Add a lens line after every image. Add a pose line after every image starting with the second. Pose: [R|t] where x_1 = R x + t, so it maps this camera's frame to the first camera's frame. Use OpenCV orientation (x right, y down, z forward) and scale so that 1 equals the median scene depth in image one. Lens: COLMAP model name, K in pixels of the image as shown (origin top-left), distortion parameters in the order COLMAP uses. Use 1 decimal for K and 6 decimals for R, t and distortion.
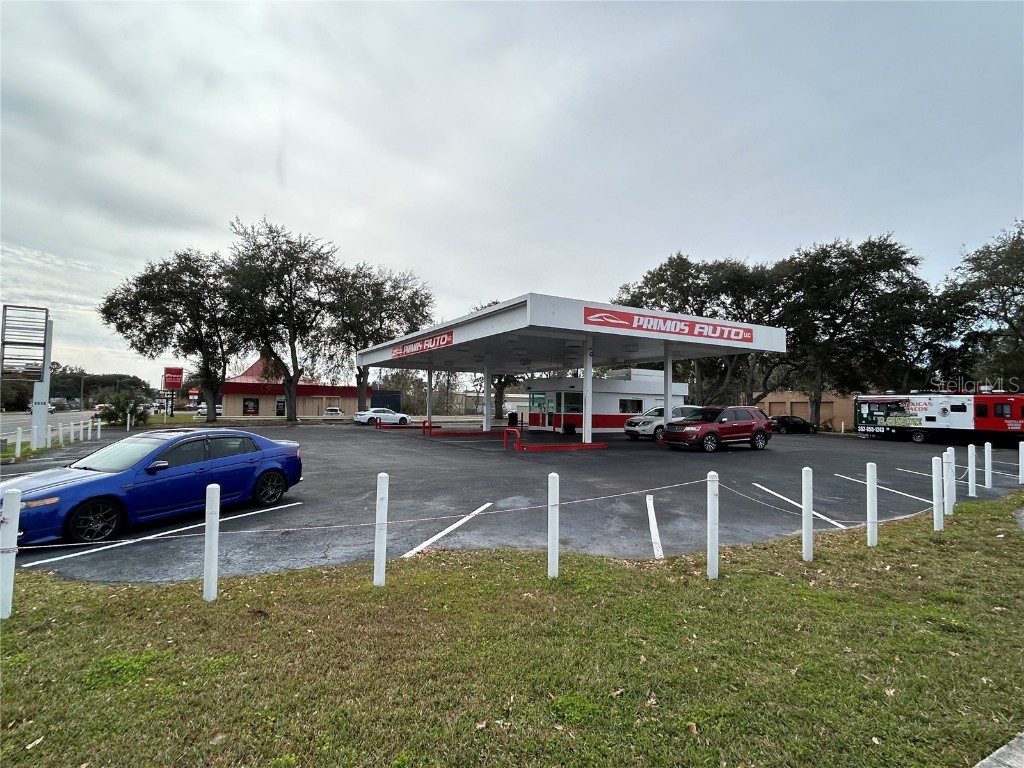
lens RADIAL K [[528.5, 0, 510.9], [0, 528.5, 378.2], [0, 0, 1]] dist [-0.003672, 0.010239]
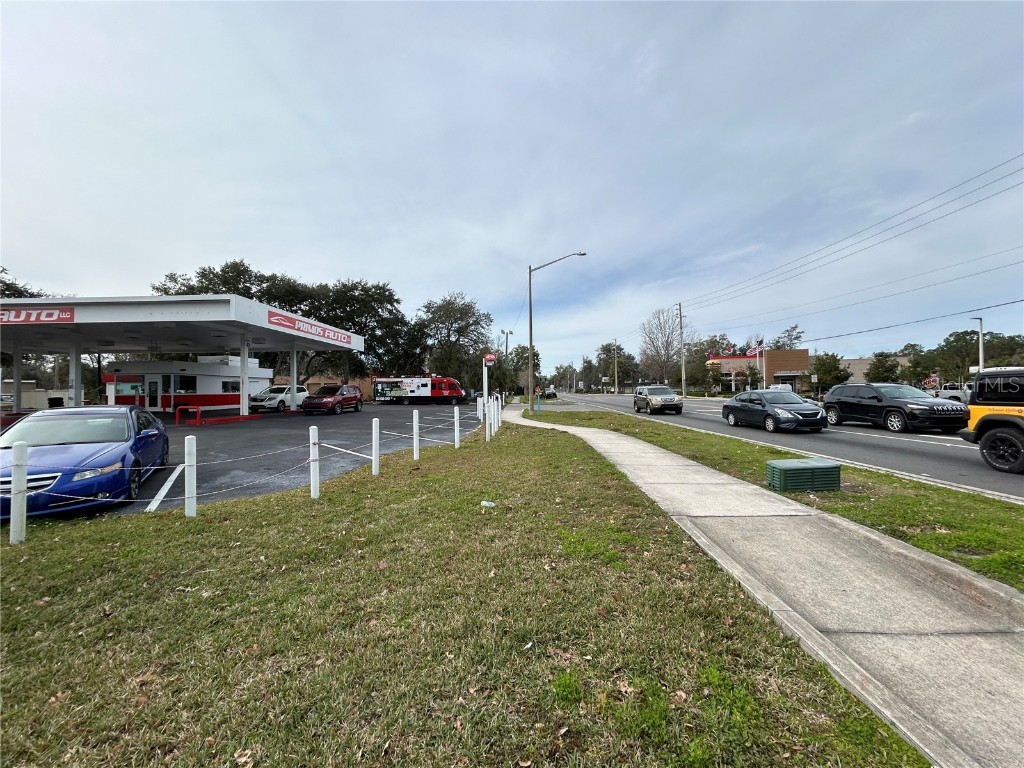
lens RADIAL K [[414.7, 0, 512.0], [0, 414.7, 384.0], [0, 0, 1]] dist [0.004591, -0.000180]
pose [[0.516365, -0.009532, 0.856315, -0.250568], [-0.028200, 0.999206, 0.028127, 0.001352], [-0.855904, -0.038672, 0.515687, -0.034883]]
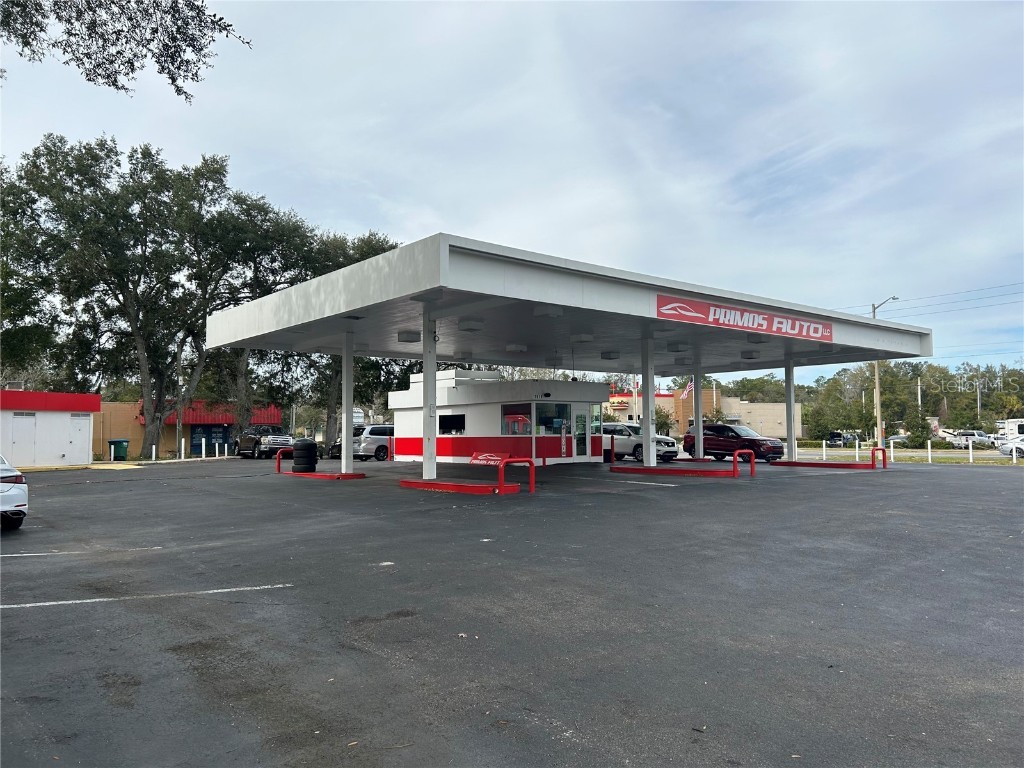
lens RADIAL K [[778.0, 0, 512.0], [0, 778.0, 384.0], [0, 0, 1]] dist [0.117046, -0.103532]
pose [[-0.192300, 0.047479, 0.980187, -0.806002], [-0.051966, 0.996935, -0.058485, 0.059463], [-0.979959, -0.062183, -0.189244, 1.198905]]
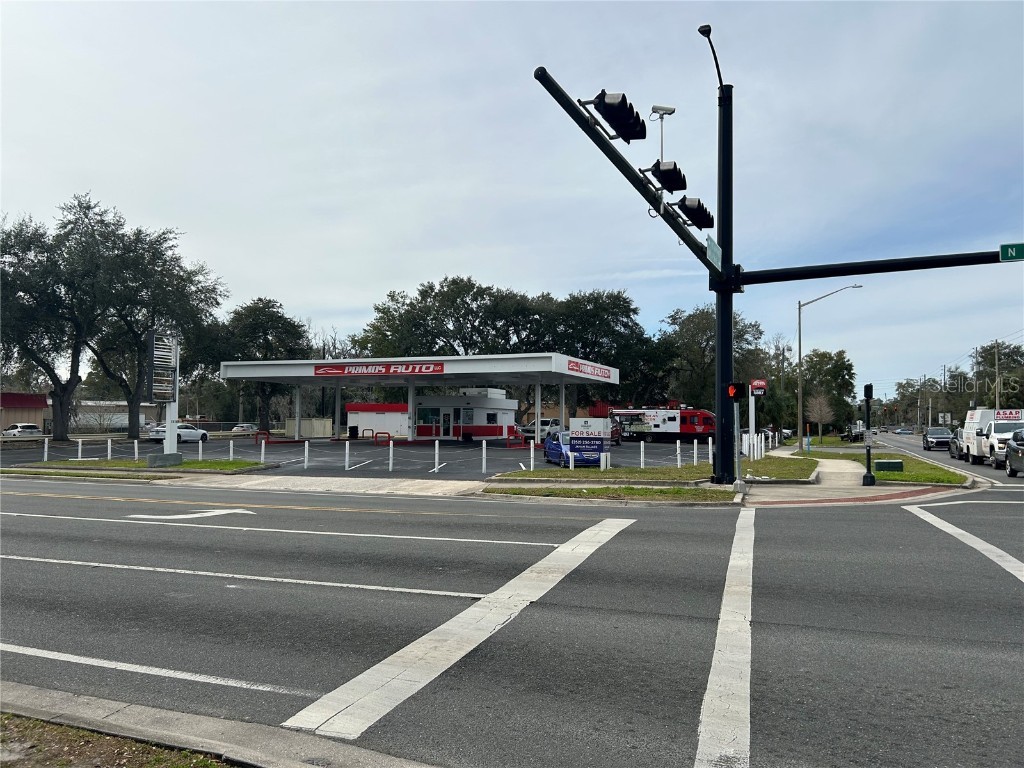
lens RADIAL K [[778.0, 0, 512.0], [0, 778.0, 384.0], [0, 0, 1]] dist [0.117046, -0.103532]
pose [[0.787211, 0.020417, 0.616346, -0.852496], [-0.027952, 0.999606, 0.002588, -0.034343], [-0.616050, -0.019266, 0.787472, -0.459814]]
